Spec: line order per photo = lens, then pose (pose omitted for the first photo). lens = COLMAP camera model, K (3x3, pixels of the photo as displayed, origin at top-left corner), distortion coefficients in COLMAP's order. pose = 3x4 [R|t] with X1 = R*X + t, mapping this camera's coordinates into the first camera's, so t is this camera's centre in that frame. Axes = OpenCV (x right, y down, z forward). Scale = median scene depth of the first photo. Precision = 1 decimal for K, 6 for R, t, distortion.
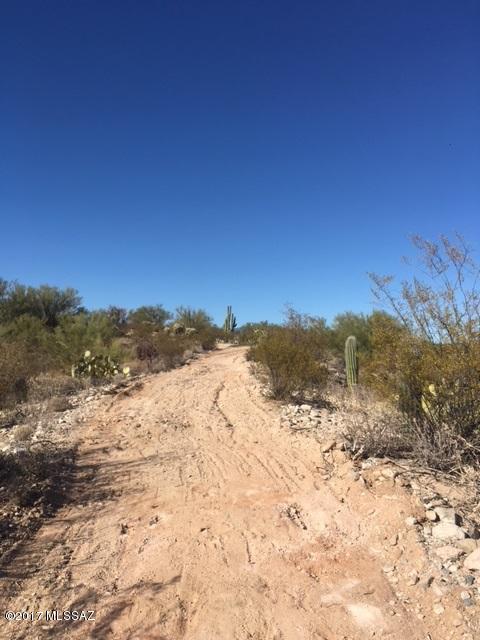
lens RADIAL K [[503.0, 0, 240.5], [0, 503.0, 325.2], [0, 0, 1]] dist [-0.022859, -0.047479]
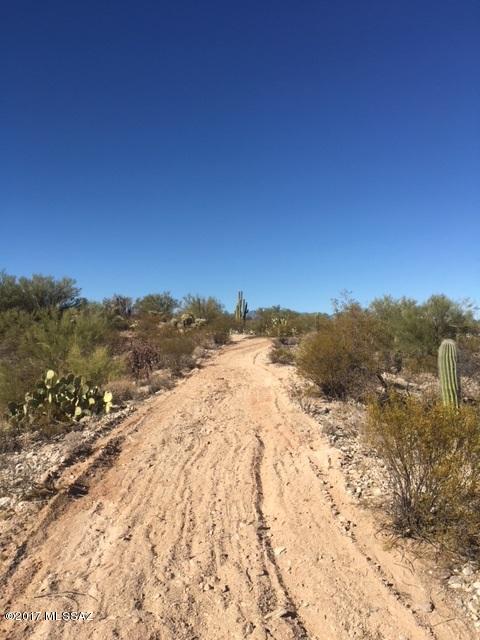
lens RADIAL K [[503.0, 0, 238.4], [0, 503.0, 315.0], [0, 0, 1]] dist [-0.022859, -0.047479]
pose [[0.999345, -0.027465, -0.023573, -0.009969], [0.027719, 0.999560, 0.010523, -0.007312], [0.023274, -0.011170, 0.999667, 0.102141]]
